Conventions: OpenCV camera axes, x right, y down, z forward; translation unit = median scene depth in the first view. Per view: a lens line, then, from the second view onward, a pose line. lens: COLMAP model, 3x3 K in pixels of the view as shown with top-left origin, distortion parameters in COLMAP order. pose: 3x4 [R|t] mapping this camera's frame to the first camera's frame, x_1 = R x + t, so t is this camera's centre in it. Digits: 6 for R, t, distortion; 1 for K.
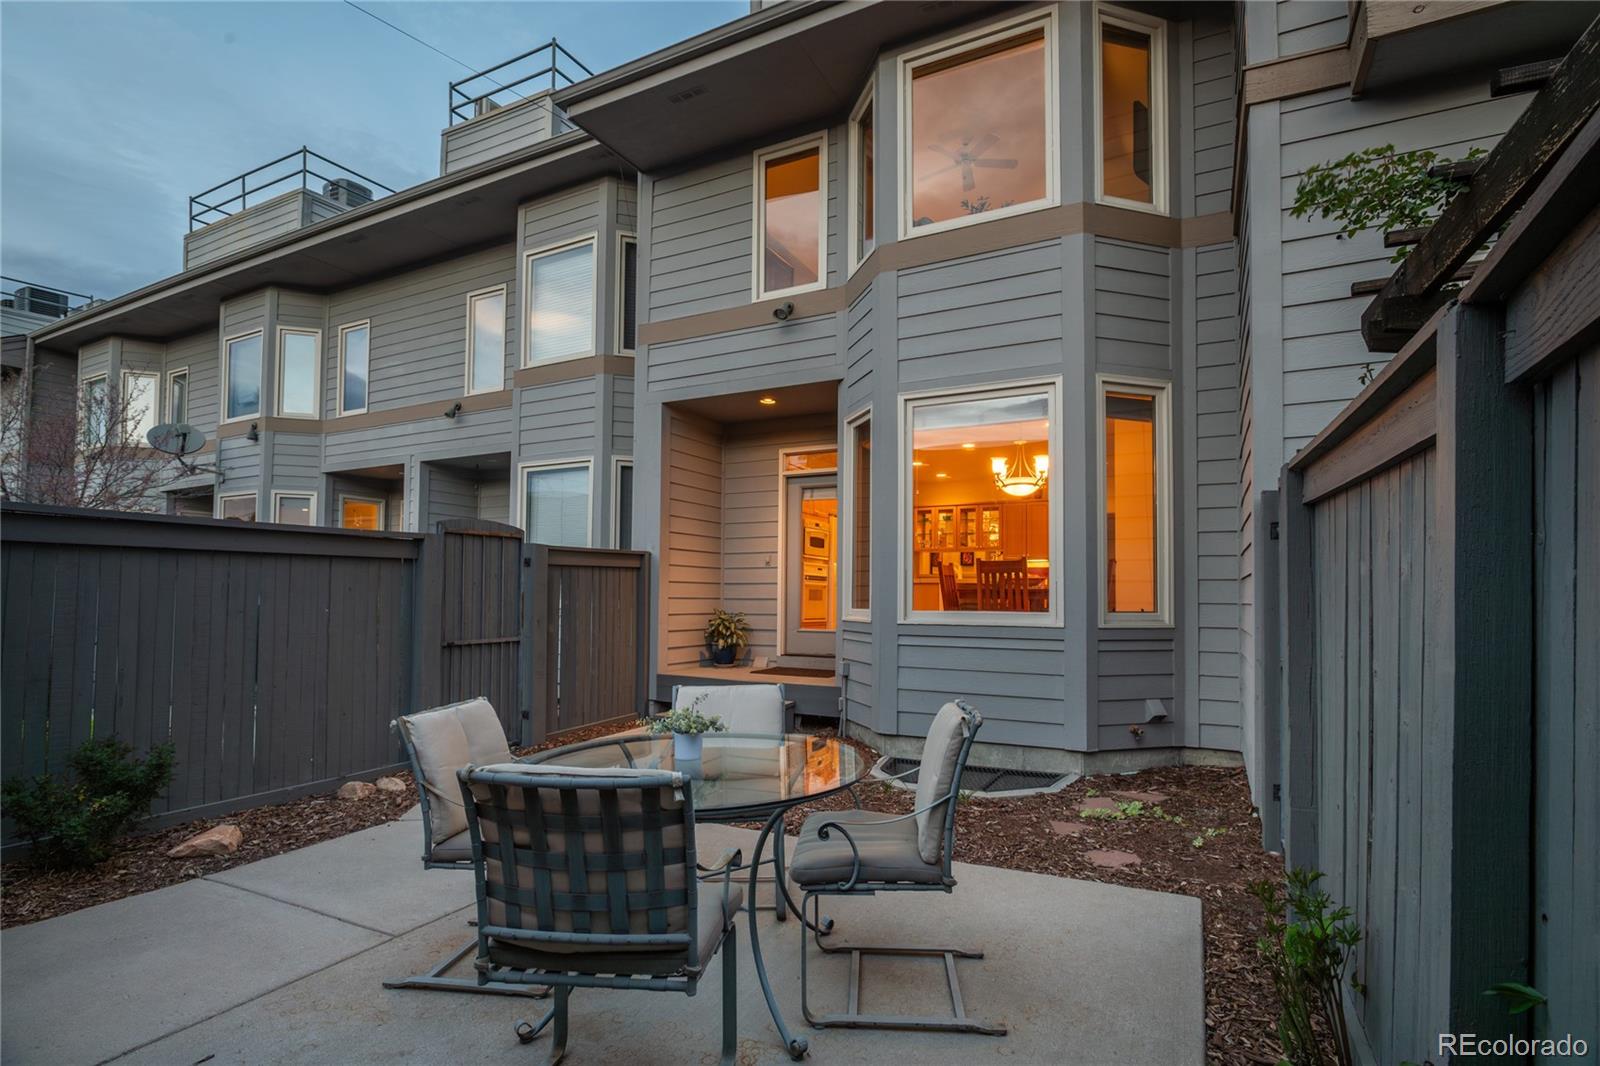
lens RADIAL K [[771.5, 0, 801.7], [0, 771.5, 583.1], [0, 0, 1]] dist [-0.008454, -0.000267]
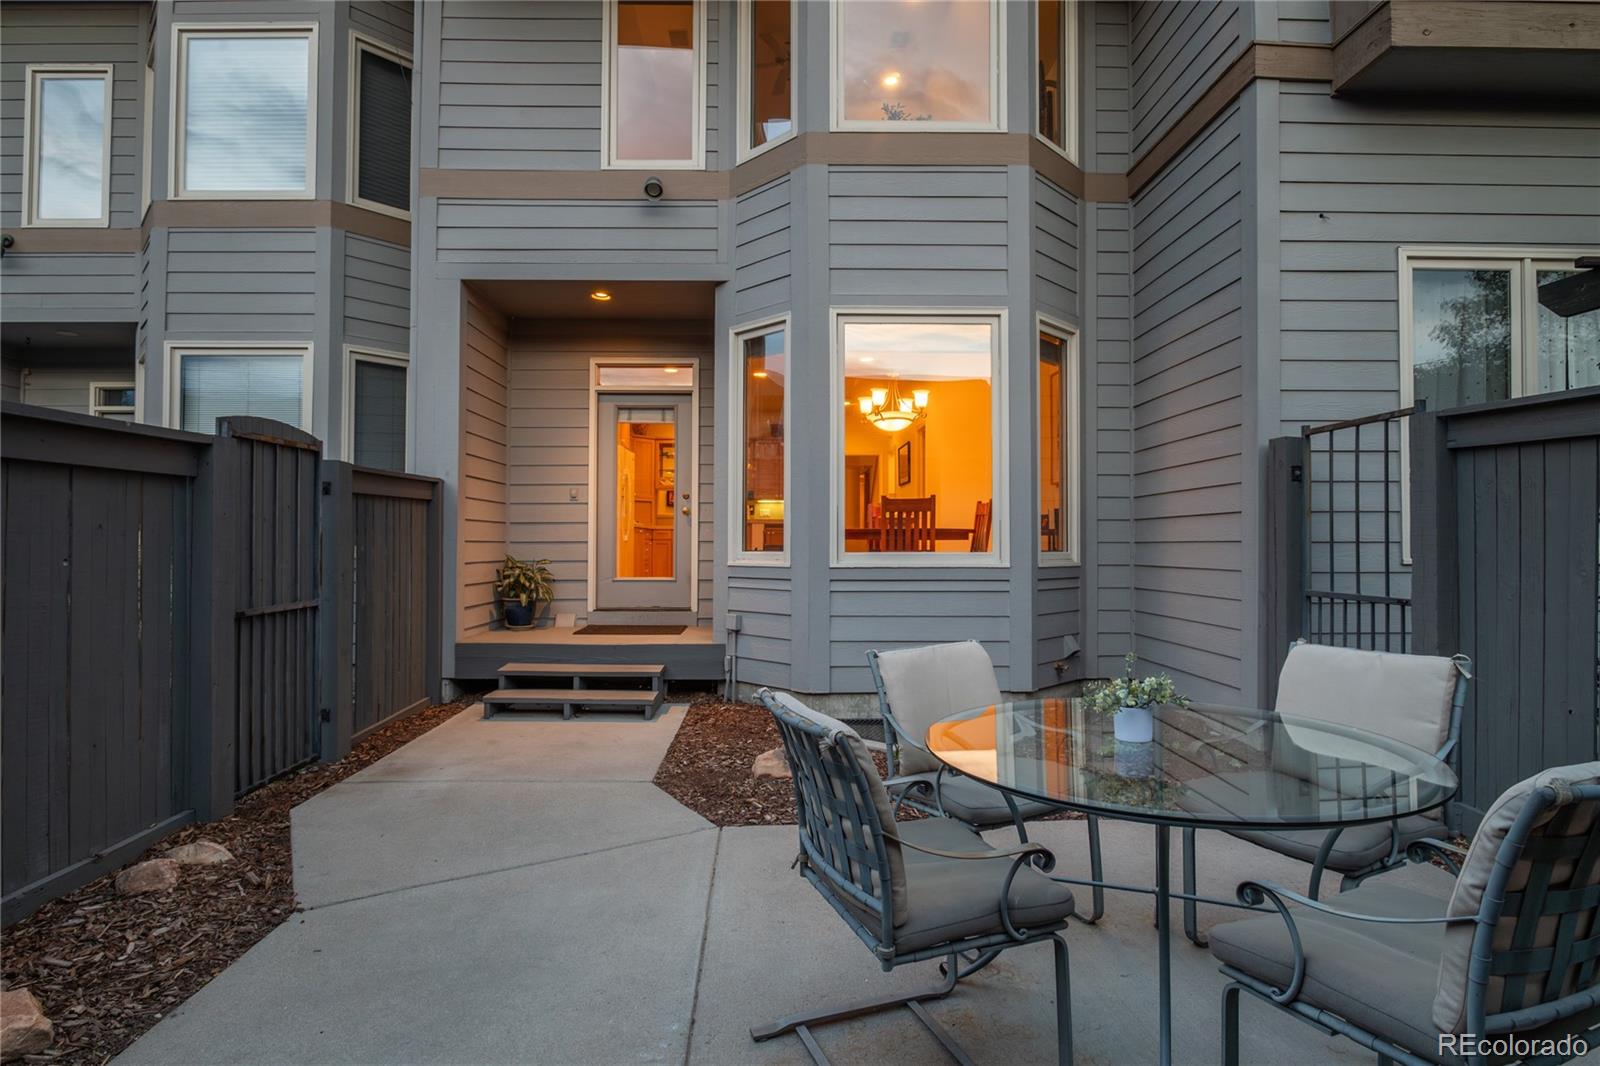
lens RADIAL K [[819.0, 0, 792.5], [0, 819.0, 542.4], [0, 0, 1]] dist [-0.011786, 0.000425]
pose [[0.880773, -0.006259, 0.473496, -0.308141], [-0.002805, 0.999826, 0.018435, 0.005472], [-0.473529, -0.017565, 0.880603, 0.168222]]
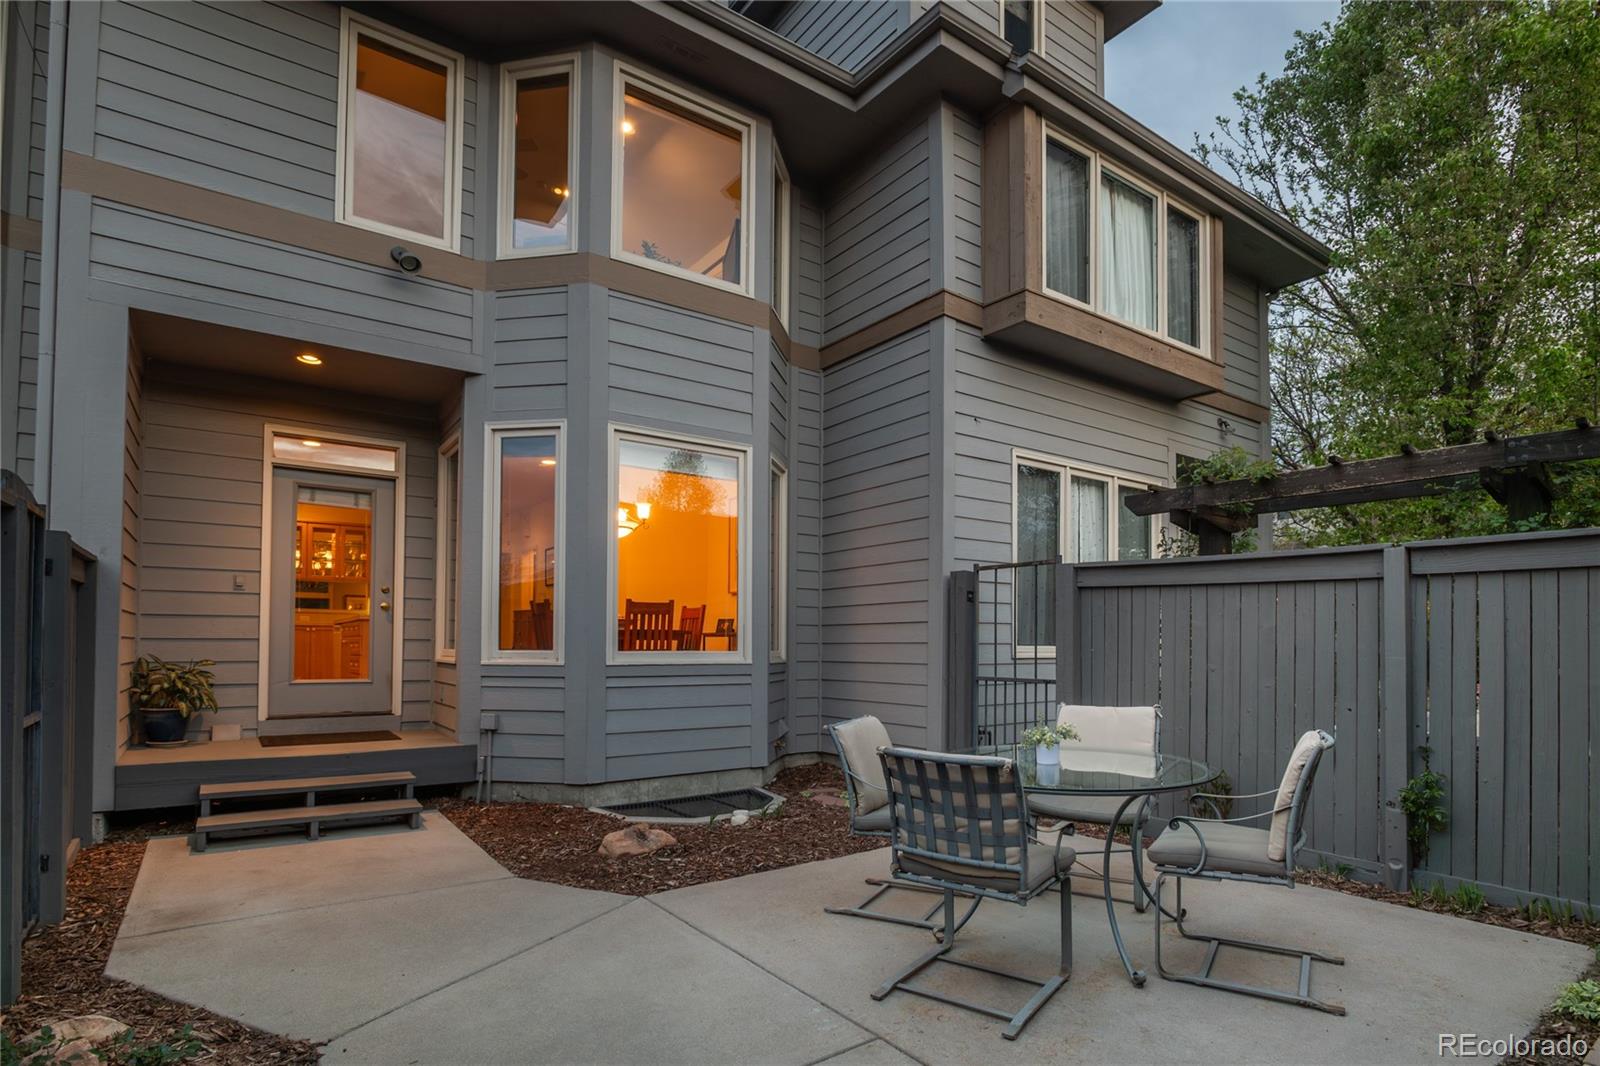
lens RADIAL K [[816.9, 0, 802.2], [0, 816.9, 642.8], [0, 0, 1]] dist [-0.003258, -0.000232]
pose [[0.459397, -0.001544, 0.888229, -0.565593], [-0.018164, 0.999773, 0.011132, 0.008366], [-0.888045, -0.021248, 0.459265, 0.282440]]
